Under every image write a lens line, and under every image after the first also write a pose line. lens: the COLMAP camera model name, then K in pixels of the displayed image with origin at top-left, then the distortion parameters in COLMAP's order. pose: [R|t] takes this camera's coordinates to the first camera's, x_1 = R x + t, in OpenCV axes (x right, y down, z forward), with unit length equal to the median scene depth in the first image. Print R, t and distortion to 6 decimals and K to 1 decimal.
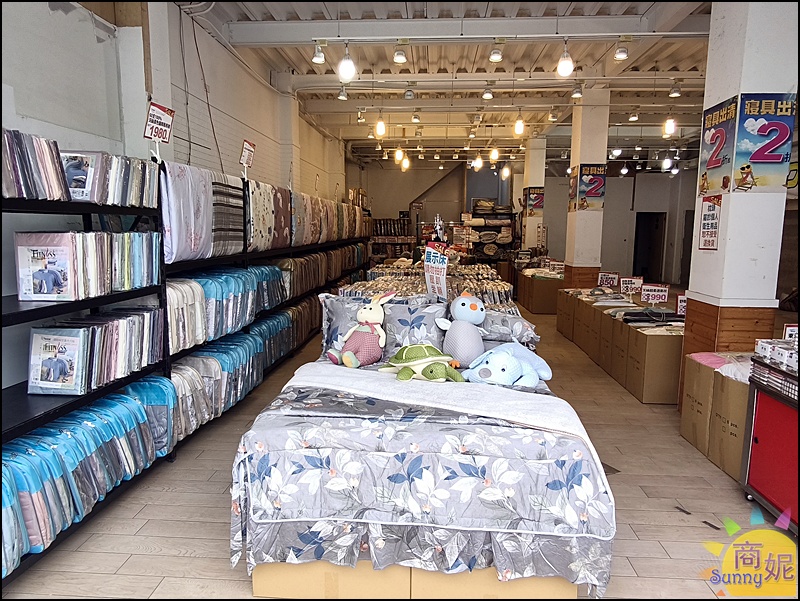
lens RADIAL K [[528.6, 0, 400.0], [0, 528.6, 300.5], [0, 0, 1]] dist [0.004606, 0.002896]
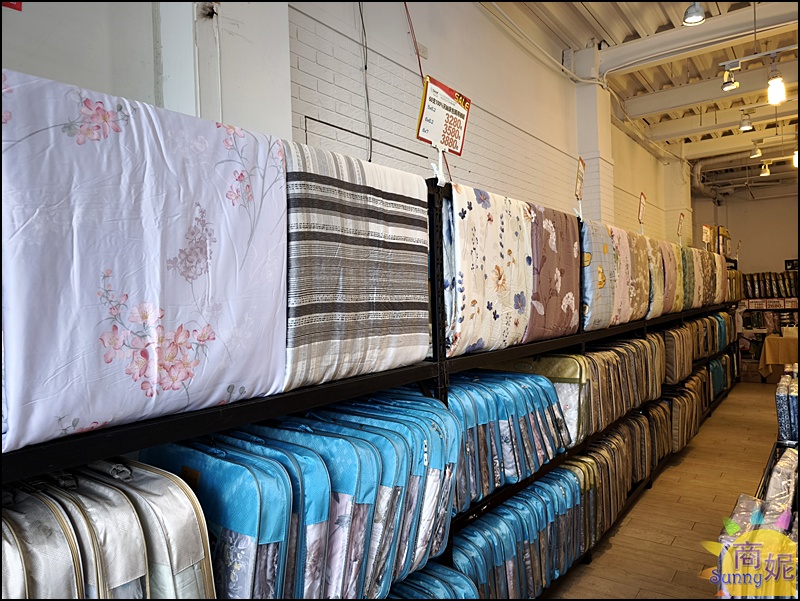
lens RADIAL K [[530.8, 0, 400.0], [0, 530.8, 300.5], [0, 0, 1]] dist [-0.003738, -0.001361]
pose [[0.825580, -0.031490, -0.563405, -0.128169], [-0.038709, 0.992929, -0.112219, -0.128340], [0.562955, 0.114455, 0.818524, 0.936945]]
